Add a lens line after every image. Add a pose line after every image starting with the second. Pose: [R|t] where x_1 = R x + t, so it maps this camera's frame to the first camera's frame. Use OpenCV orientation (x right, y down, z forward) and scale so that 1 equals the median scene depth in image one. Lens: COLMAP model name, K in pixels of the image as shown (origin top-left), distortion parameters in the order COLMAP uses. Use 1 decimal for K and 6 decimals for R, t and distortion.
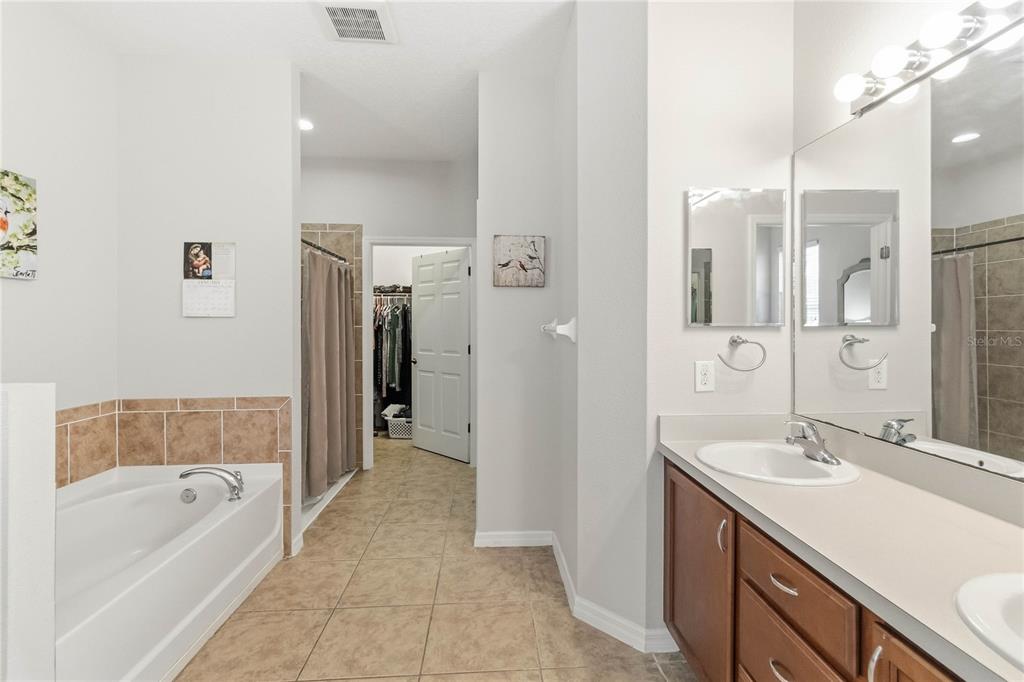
lens RADIAL K [[476.0, 0, 510.9], [0, 476.0, 344.7], [0, 0, 1]] dist [0.000470, -0.000202]
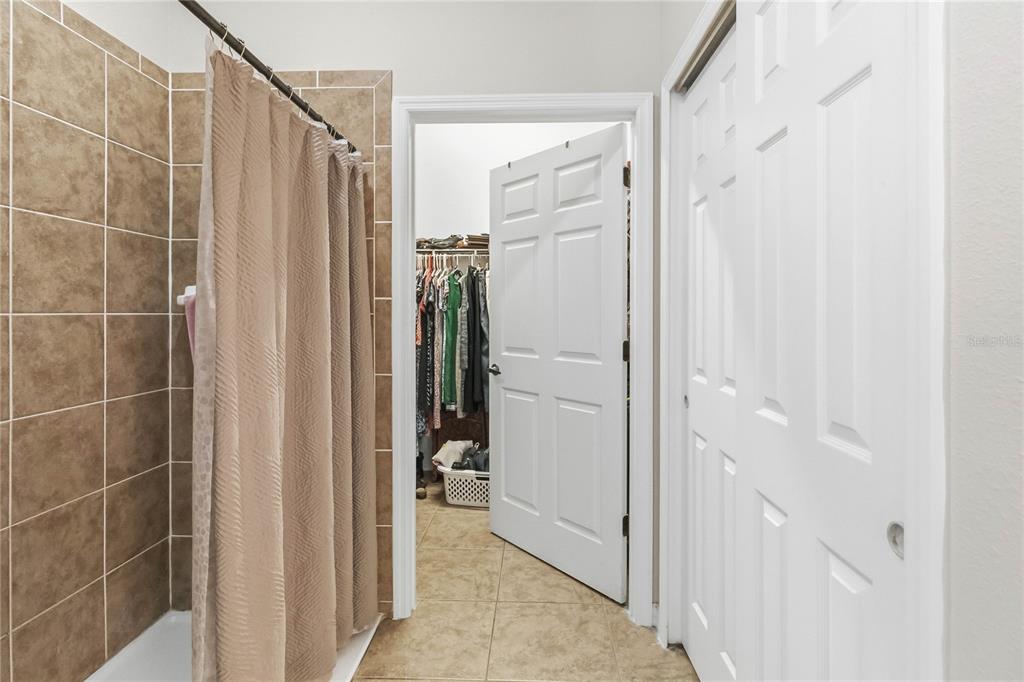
lens RADIAL K [[476.0, 0, 512.6], [0, 476.0, 335.6], [0, 0, 1]] dist [0.000470, -0.000202]
pose [[0.995511, 0.002988, -0.094603, -0.123729], [-0.002322, 0.999972, 0.007142, -0.006011], [0.094622, -0.006890, 0.995489, 0.446287]]
